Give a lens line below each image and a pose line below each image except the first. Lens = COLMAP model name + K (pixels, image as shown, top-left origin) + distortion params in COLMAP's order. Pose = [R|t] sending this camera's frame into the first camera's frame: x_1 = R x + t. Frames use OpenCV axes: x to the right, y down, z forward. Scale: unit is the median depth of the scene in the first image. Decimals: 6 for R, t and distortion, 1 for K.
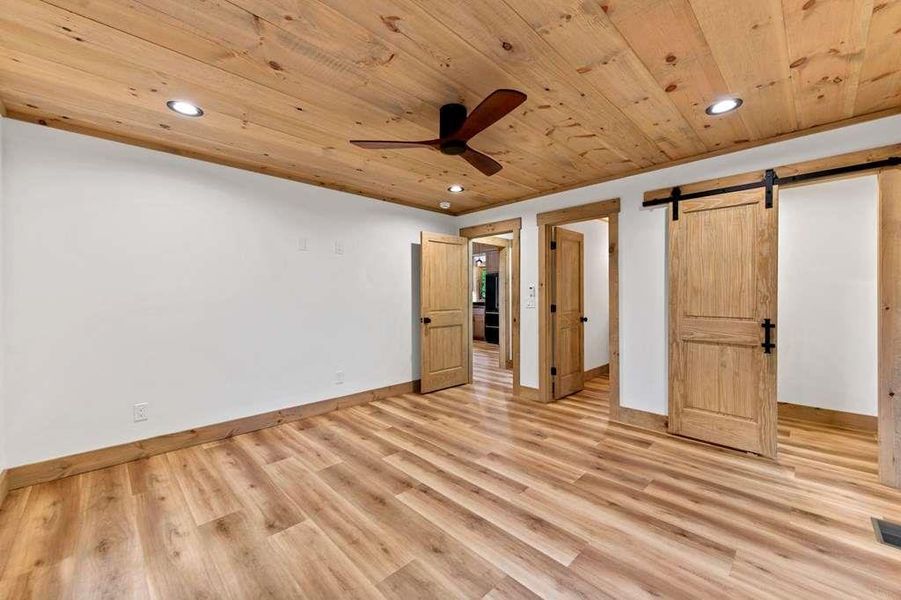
lens RADIAL K [[350.9, 0, 452.9], [0, 350.9, 303.0], [0, 0, 1]] dist [0.002702, -0.000088]
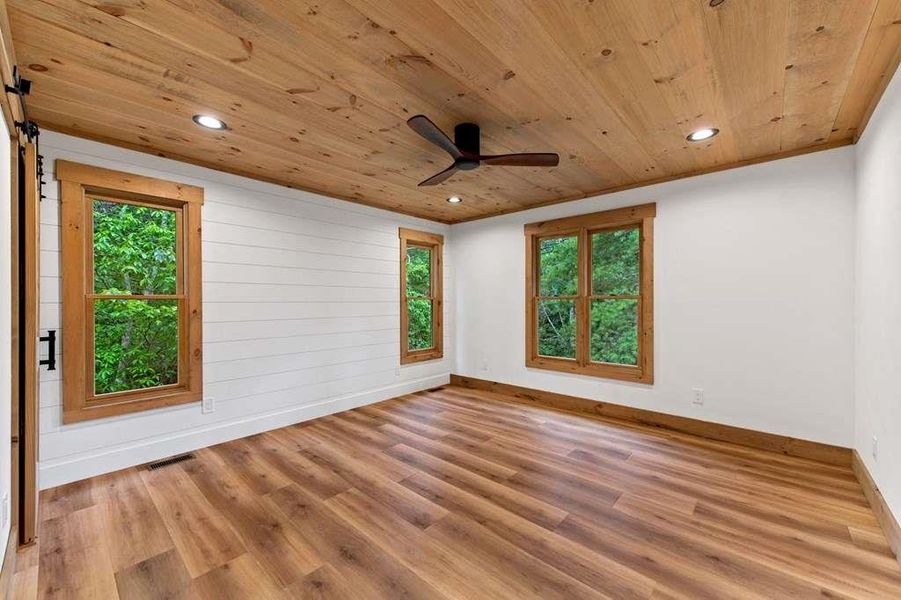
lens RADIAL K [[350.9, 0, 452.9], [0, 350.9, 303.0], [0, 0, 1]] dist [0.002702, -0.000088]
pose [[-0.998077, 0.006348, -0.061667, 0.111123], [0.004759, 0.999653, 0.025892, -0.042781], [0.061810, 0.025549, -0.997761, 2.019878]]
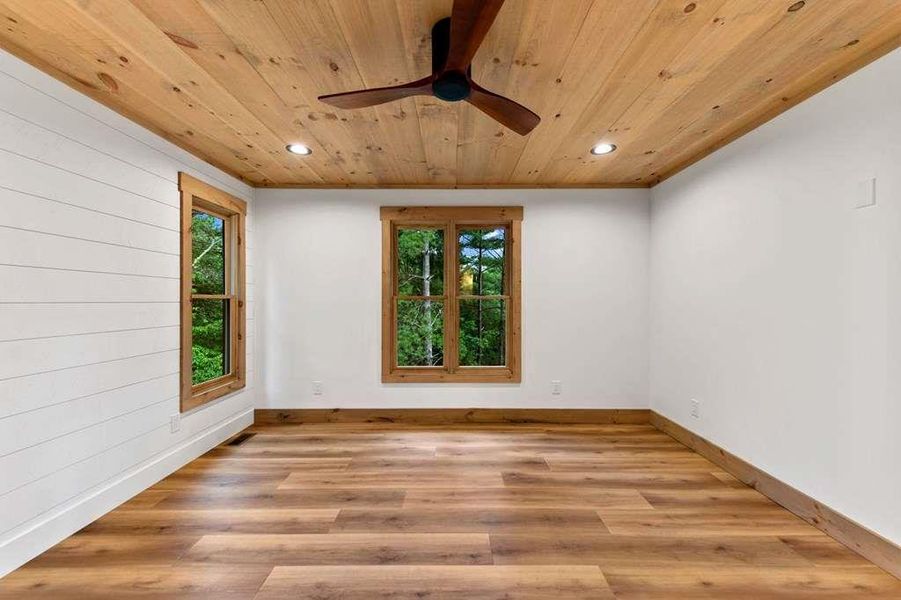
lens RADIAL K [[352.5, 0, 452.2], [0, 352.5, 300.1], [0, 0, 1]] dist [0.014060, -0.005417]
pose [[-0.702008, 0.003037, -0.712162, 0.485840], [-0.011512, 0.999812, 0.015612, -0.034133], [0.712076, 0.019158, -0.701841, 1.447392]]
